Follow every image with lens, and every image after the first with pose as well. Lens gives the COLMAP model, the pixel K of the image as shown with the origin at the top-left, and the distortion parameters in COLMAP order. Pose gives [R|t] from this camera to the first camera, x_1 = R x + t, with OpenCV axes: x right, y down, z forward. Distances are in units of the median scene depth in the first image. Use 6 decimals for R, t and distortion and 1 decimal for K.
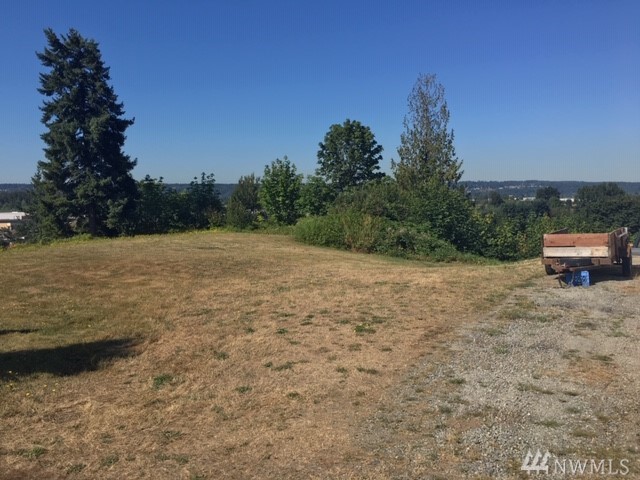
lens RADIAL K [[543.6, 0, 311.4], [0, 543.6, 235.2], [0, 0, 1]] dist [0.075046, -0.109612]
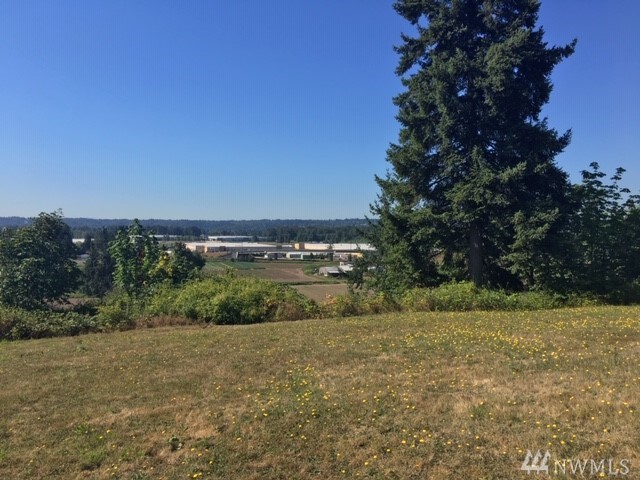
lens RADIAL K [[543.6, 0, 311.4], [0, 543.6, 235.2], [0, 0, 1]] dist [0.075046, -0.109612]
pose [[0.823717, 0.021095, -0.566608, -0.249640], [-0.057696, 0.997239, -0.046749, -0.013188], [0.564058, 0.071198, 0.822660, 0.519484]]
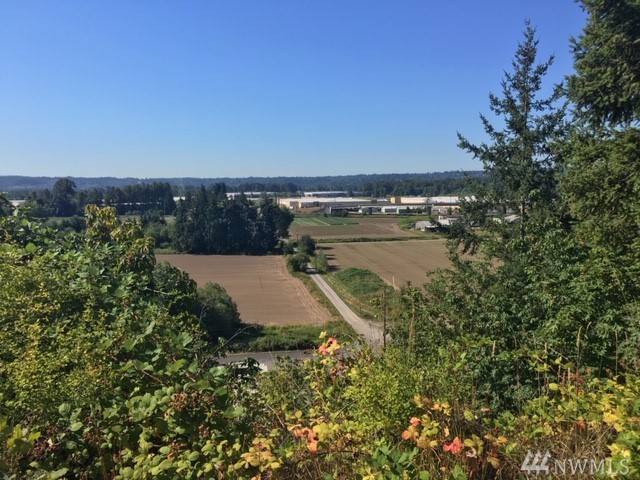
lens RADIAL K [[543.6, 0, 311.4], [0, 543.6, 235.2], [0, 0, 1]] dist [0.075046, -0.109612]
pose [[0.711823, 0.062379, -0.699583, -0.418767], [-0.044209, 0.998052, 0.044009, -0.004596], [0.700966, -0.000399, 0.713194, 0.806700]]
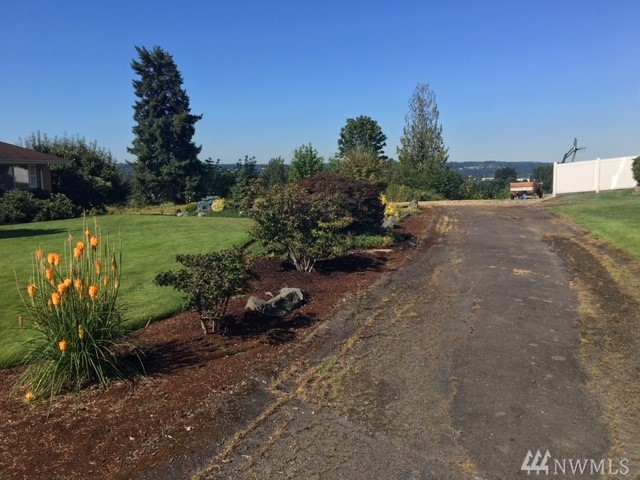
lens RADIAL K [[543.6, 0, 311.4], [0, 543.6, 235.2], [0, 0, 1]] dist [0.075046, -0.109612]
pose [[0.997753, -0.008465, 0.066467, -0.158568], [0.006121, 0.999355, 0.035382, 0.032914], [-0.066724, -0.034895, 0.997161, -0.351861]]
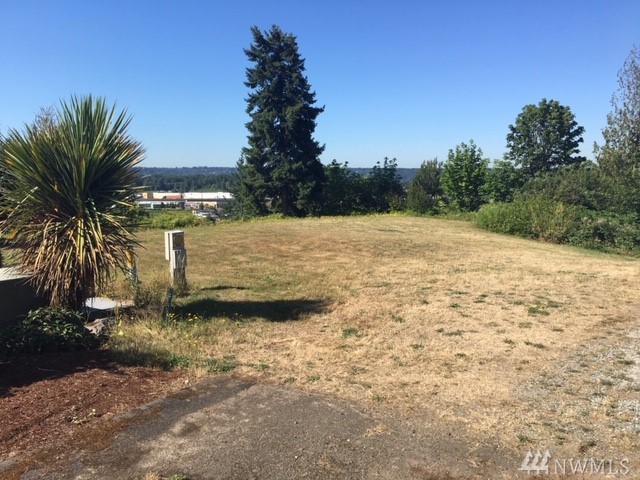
lens RADIAL K [[543.6, 0, 311.4], [0, 543.6, 235.2], [0, 0, 1]] dist [0.075046, -0.109612]
pose [[0.946521, 0.047340, -0.319149, 0.002163], [-0.038315, 0.998670, 0.034501, 0.001213], [0.320358, -0.020428, 0.947076, -0.015813]]
